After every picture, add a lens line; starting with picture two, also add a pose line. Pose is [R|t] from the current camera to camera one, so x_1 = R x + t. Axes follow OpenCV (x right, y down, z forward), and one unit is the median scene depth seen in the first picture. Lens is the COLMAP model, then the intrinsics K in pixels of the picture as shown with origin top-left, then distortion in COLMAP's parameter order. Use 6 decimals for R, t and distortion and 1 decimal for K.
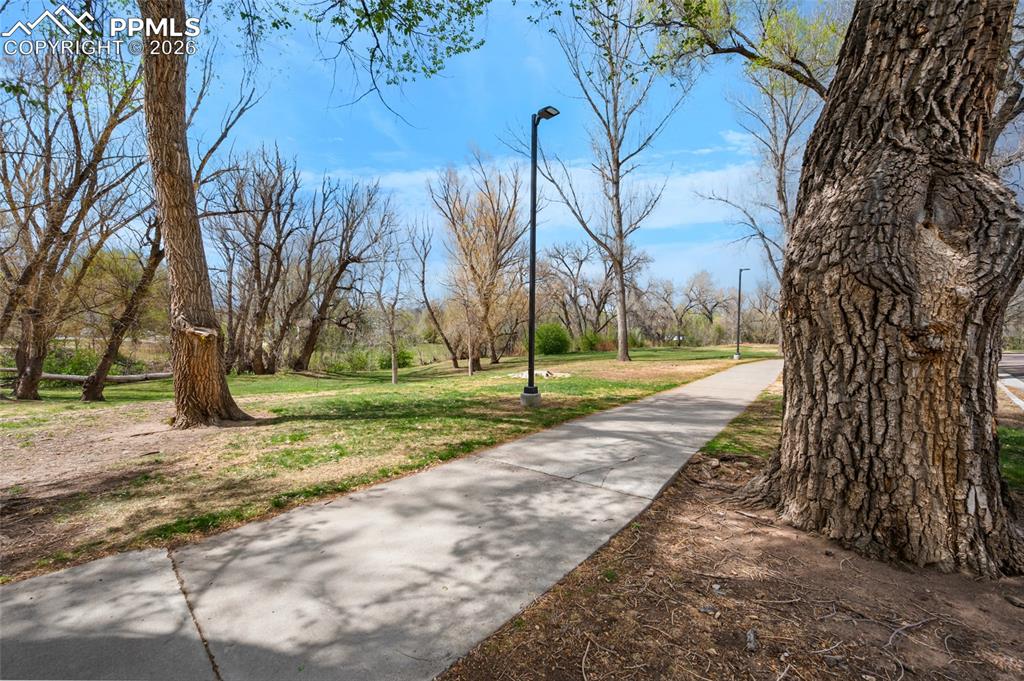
lens RADIAL K [[413.3, 0, 512.4], [0, 413.3, 339.1], [0, 0, 1]] dist [0.002688, 0.000148]
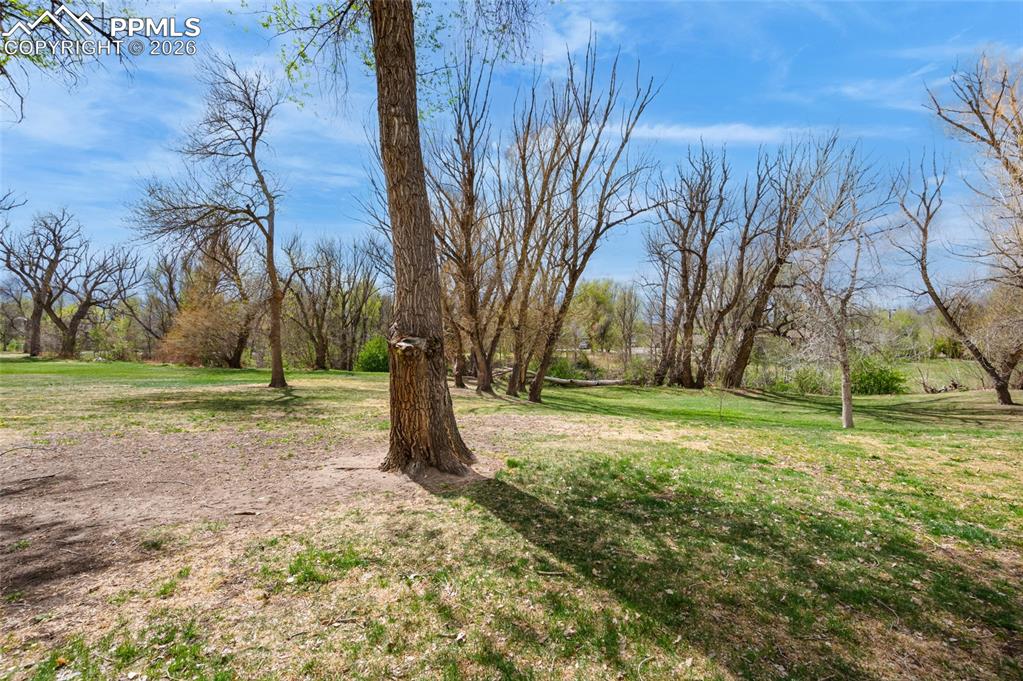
lens RADIAL K [[411.2, 0, 521.5], [0, 411.2, 345.9], [0, 0, 1]] dist [-0.003267, 0.001090]
pose [[0.519332, -0.005845, -0.854552, -0.002249], [-0.003398, 0.999955, -0.008905, -0.001629], [0.854566, 0.007529, 0.519289, 0.171191]]
